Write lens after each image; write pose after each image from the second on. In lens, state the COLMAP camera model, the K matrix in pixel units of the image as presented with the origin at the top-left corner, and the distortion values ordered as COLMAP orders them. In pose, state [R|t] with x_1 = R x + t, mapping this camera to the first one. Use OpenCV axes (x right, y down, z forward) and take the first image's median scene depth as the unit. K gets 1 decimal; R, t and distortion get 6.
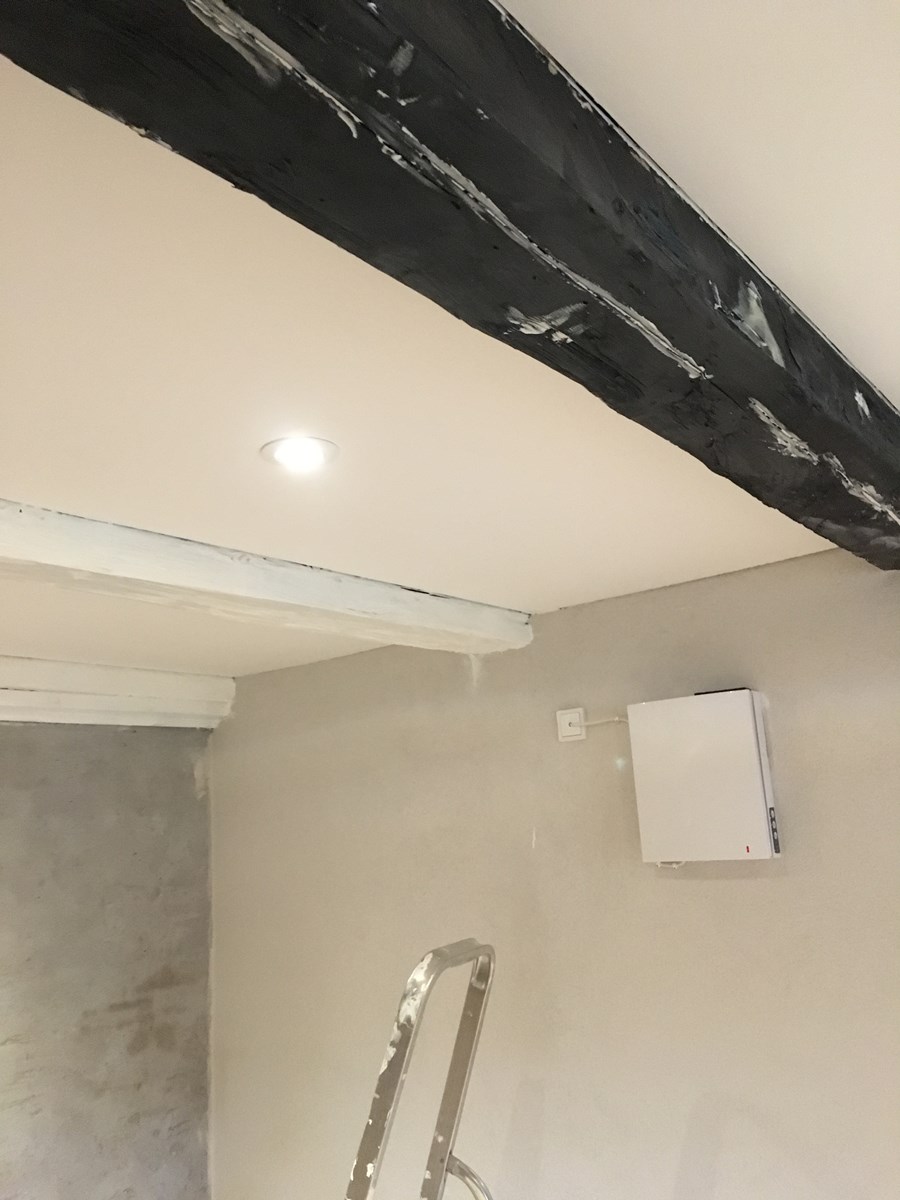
lens RADIAL K [[1017.1, 0, 459.0], [0, 1017.1, 590.7], [0, 0, 1]] dist [0.046403, -0.034582]
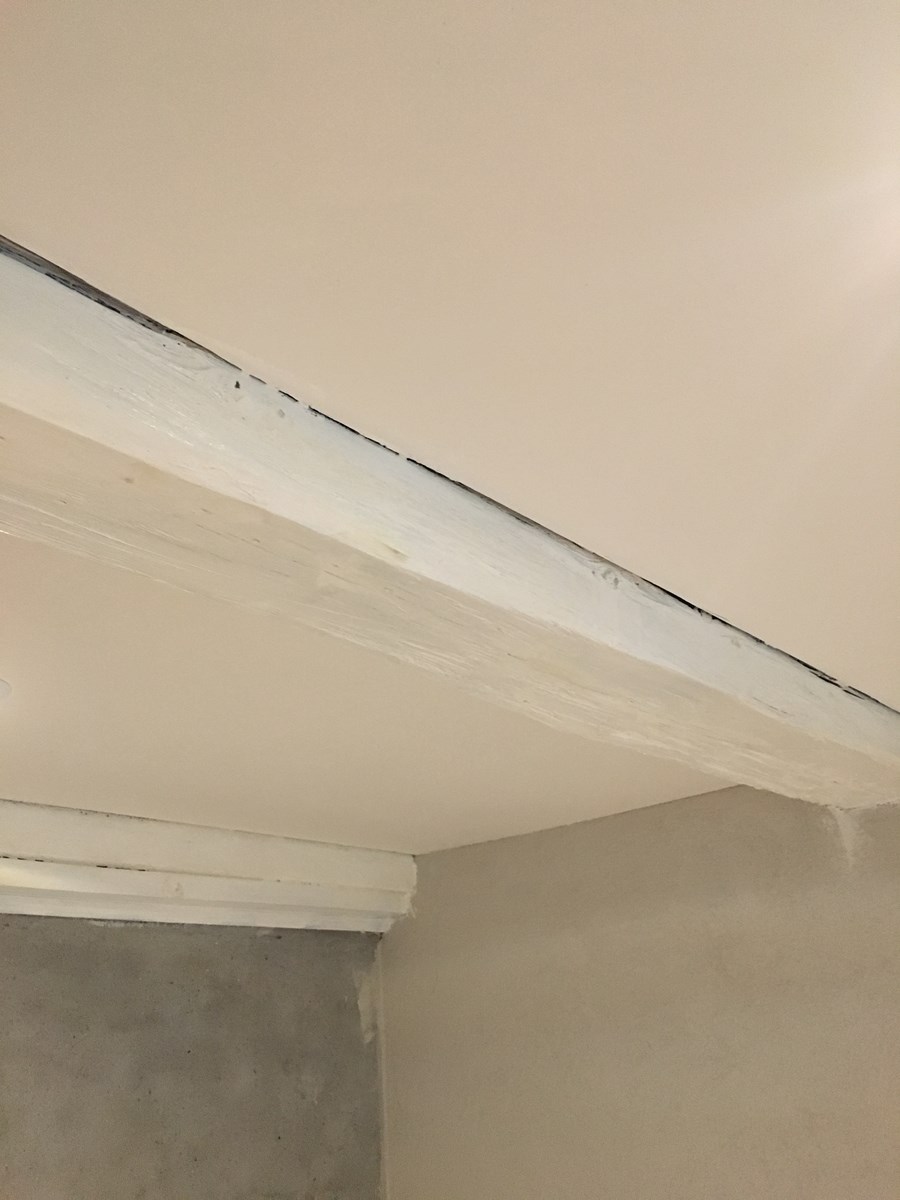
lens RADIAL K [[1017.1, 0, 437.1], [0, 1017.1, 601.7], [0, 0, 1]] dist [0.046403, -0.034582]
pose [[0.997361, -0.020020, -0.069788, -0.163279], [0.006952, 0.983149, -0.182674, 0.045099], [0.072269, 0.181707, 0.980693, 0.311985]]
